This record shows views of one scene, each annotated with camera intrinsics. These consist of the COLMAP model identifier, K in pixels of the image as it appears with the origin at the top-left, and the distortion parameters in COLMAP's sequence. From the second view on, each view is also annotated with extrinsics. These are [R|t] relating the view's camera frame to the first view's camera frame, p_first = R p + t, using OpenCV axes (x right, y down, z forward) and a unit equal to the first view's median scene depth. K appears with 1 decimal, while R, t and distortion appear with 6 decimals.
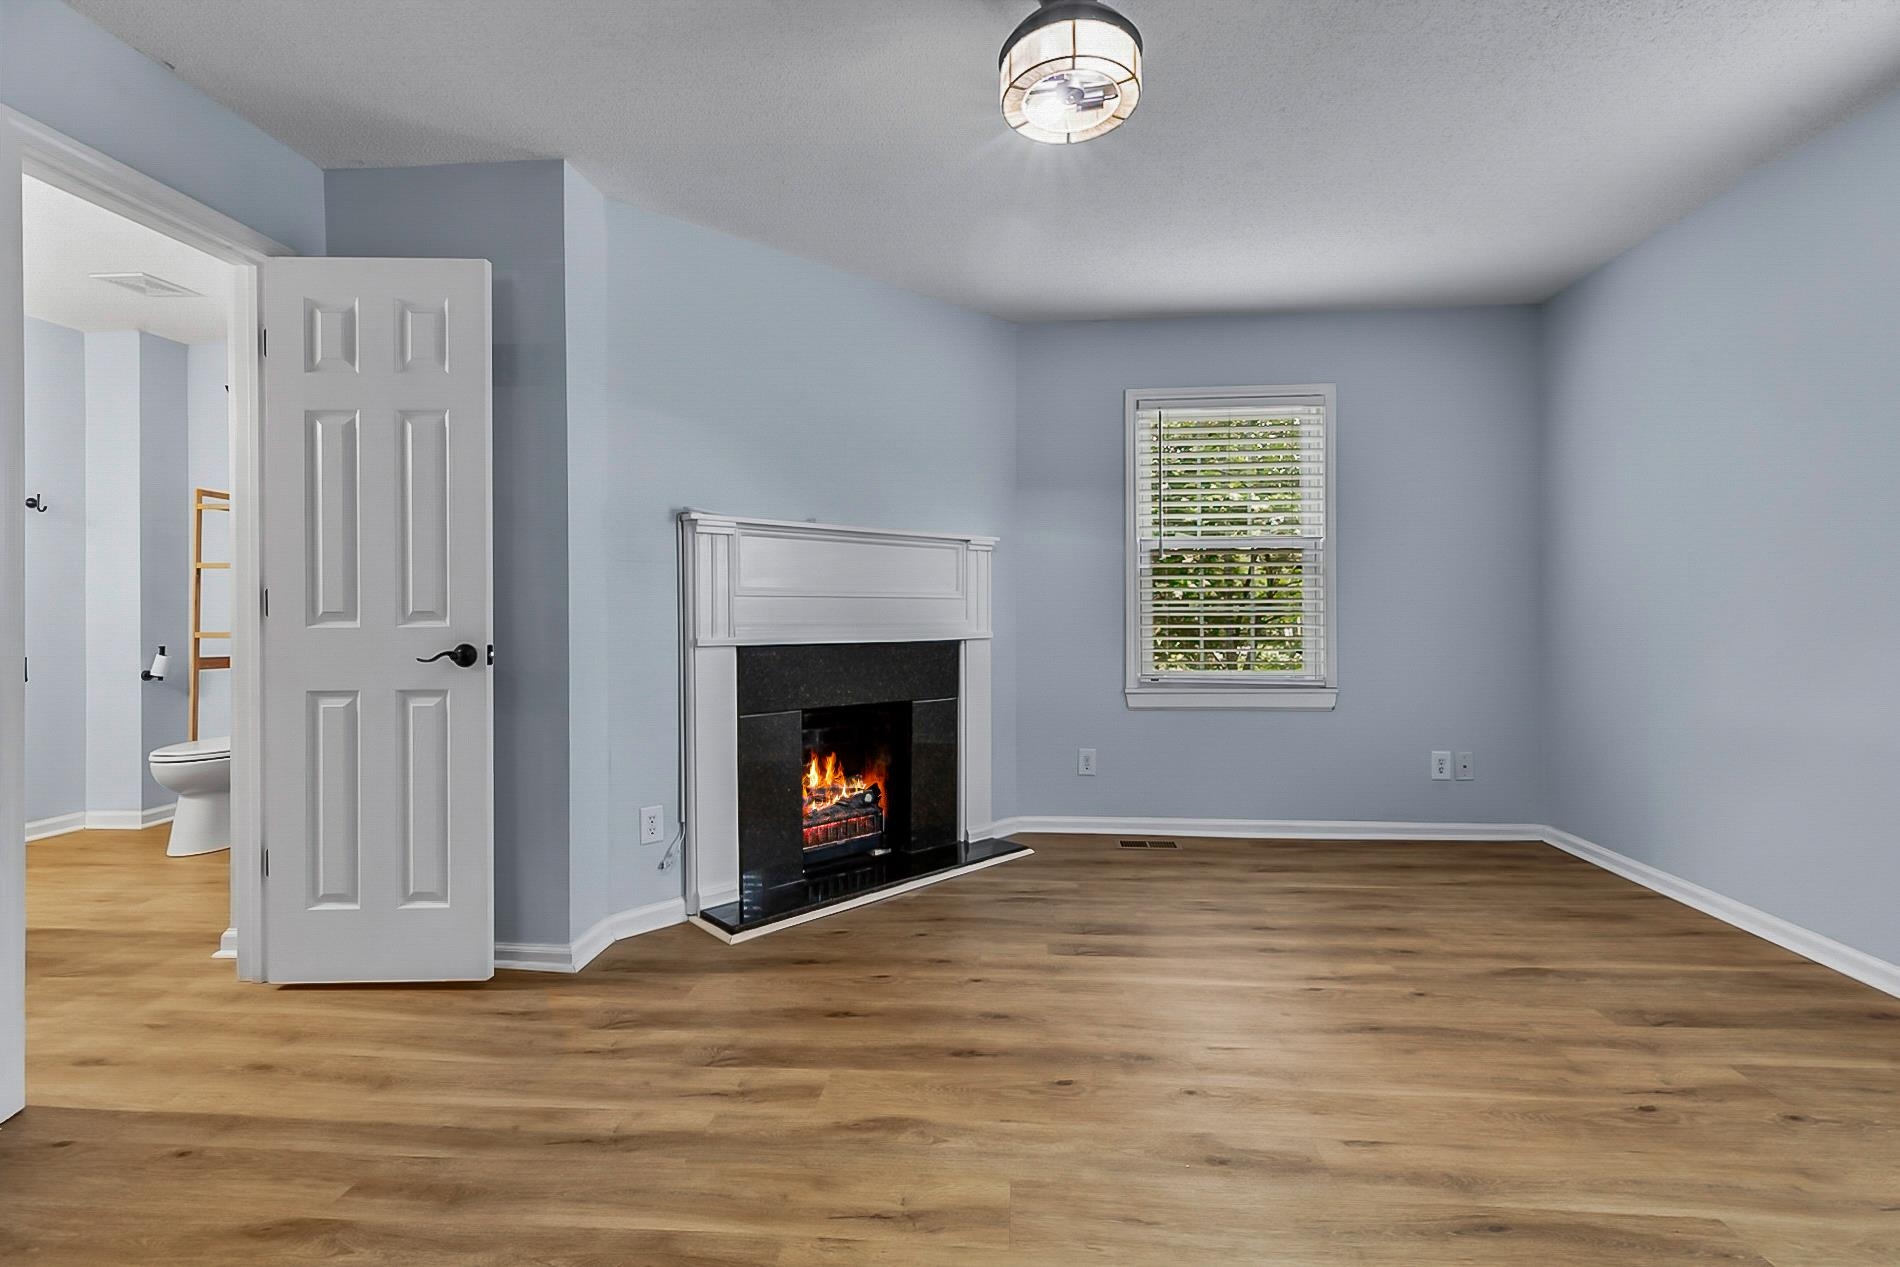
lens RADIAL K [[867.9, 0, 956.9], [0, 867.9, 610.7], [0, 0, 1]] dist [0.010228, 0.000154]
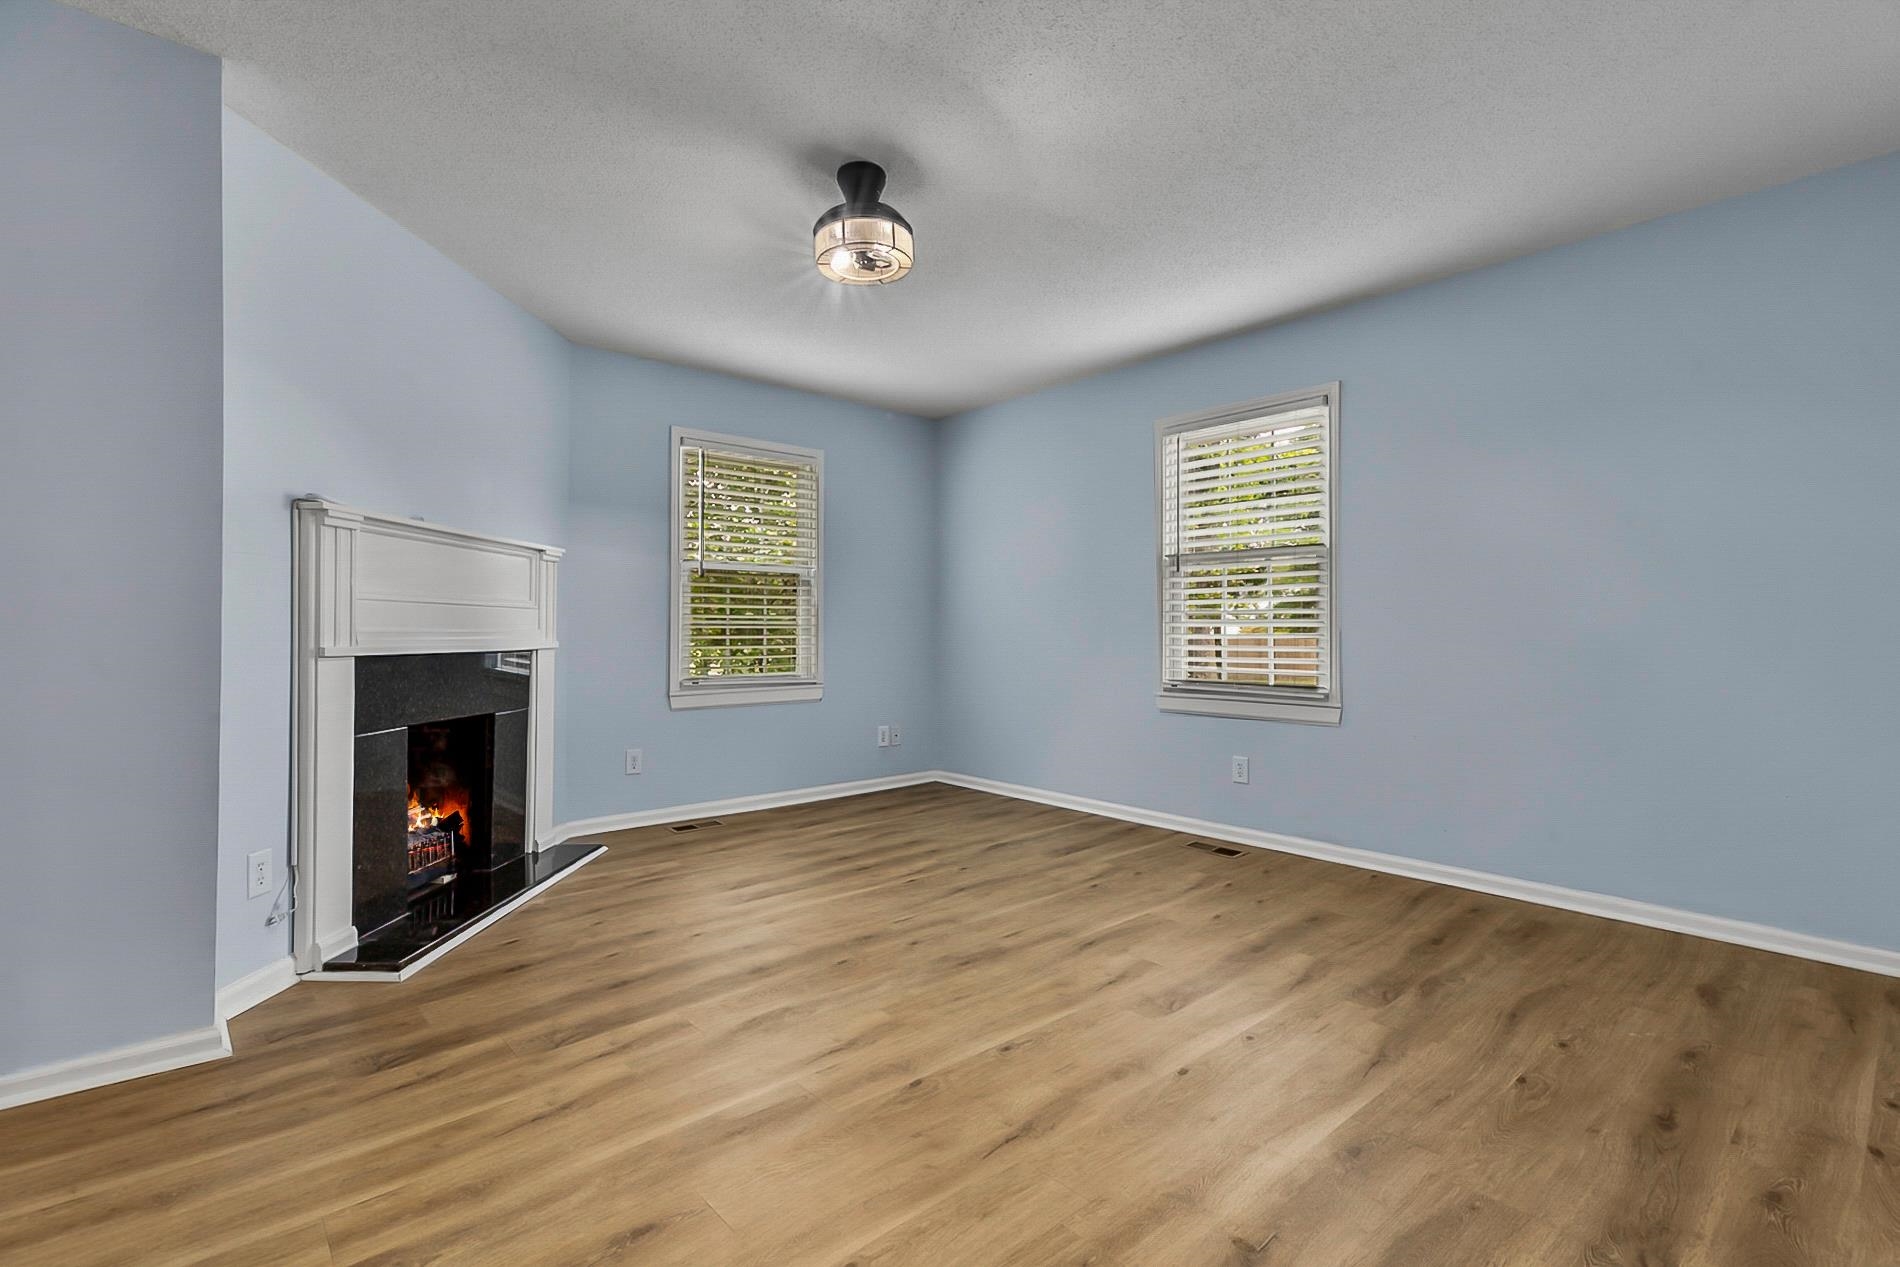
lens RADIAL K [[867.9, 0, 956.9], [0, 867.9, 610.7], [0, 0, 1]] dist [0.010228, 0.000154]
pose [[0.686822, 0.022507, 0.726478, -0.486967], [-0.007684, 0.999689, -0.023708, 0.011121], [-0.726785, 0.010701, 0.686781, -0.052373]]
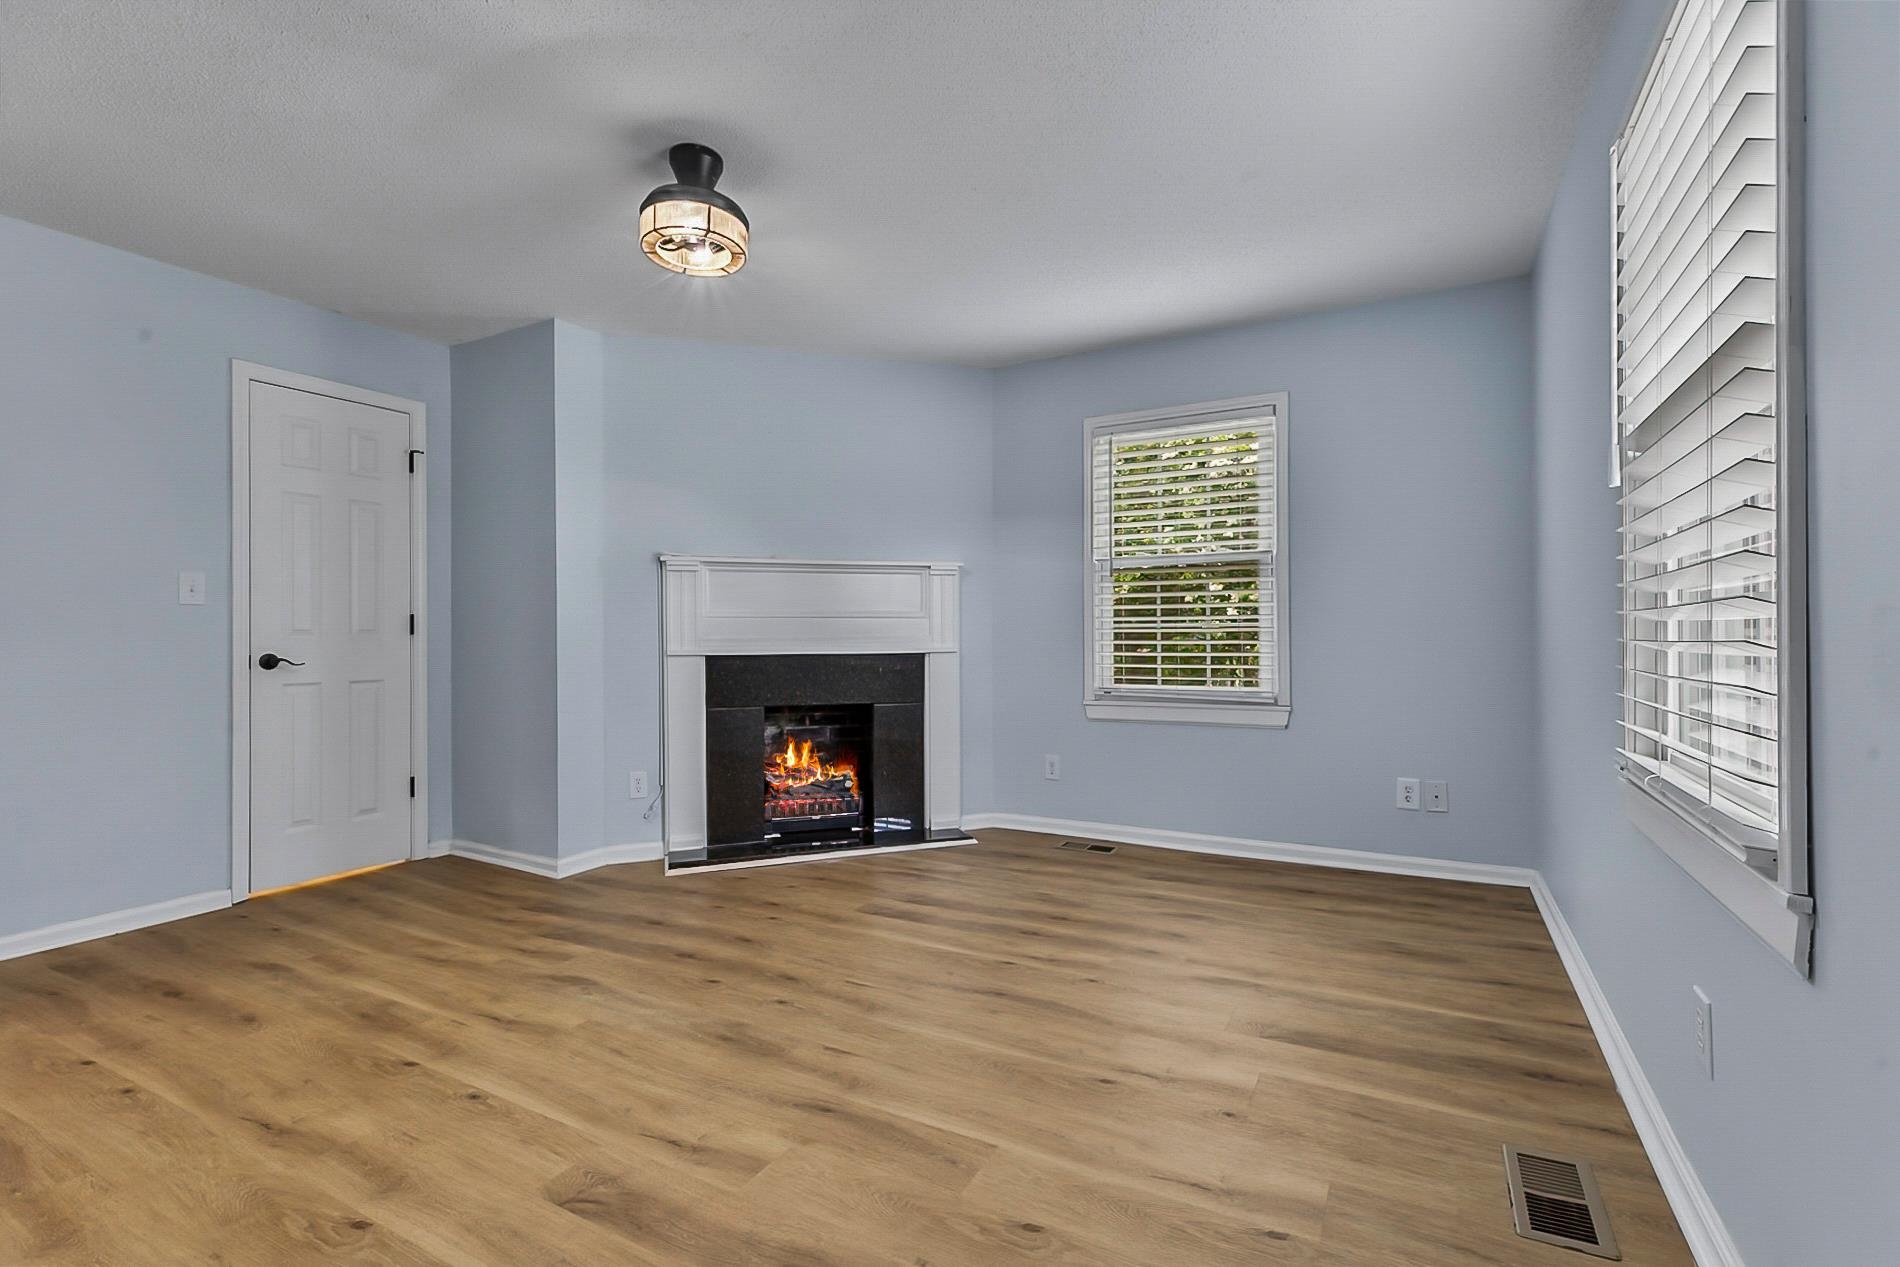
lens RADIAL K [[864.9, 0, 961.2], [0, 864.9, 626.1], [0, 0, 1]] dist [0.011069, -0.000305]
pose [[0.913212, -0.005177, -0.407451, 0.647538], [0.004357, 0.999986, -0.002943, 0.001825], [0.407461, 0.000912, 0.913222, -0.038460]]
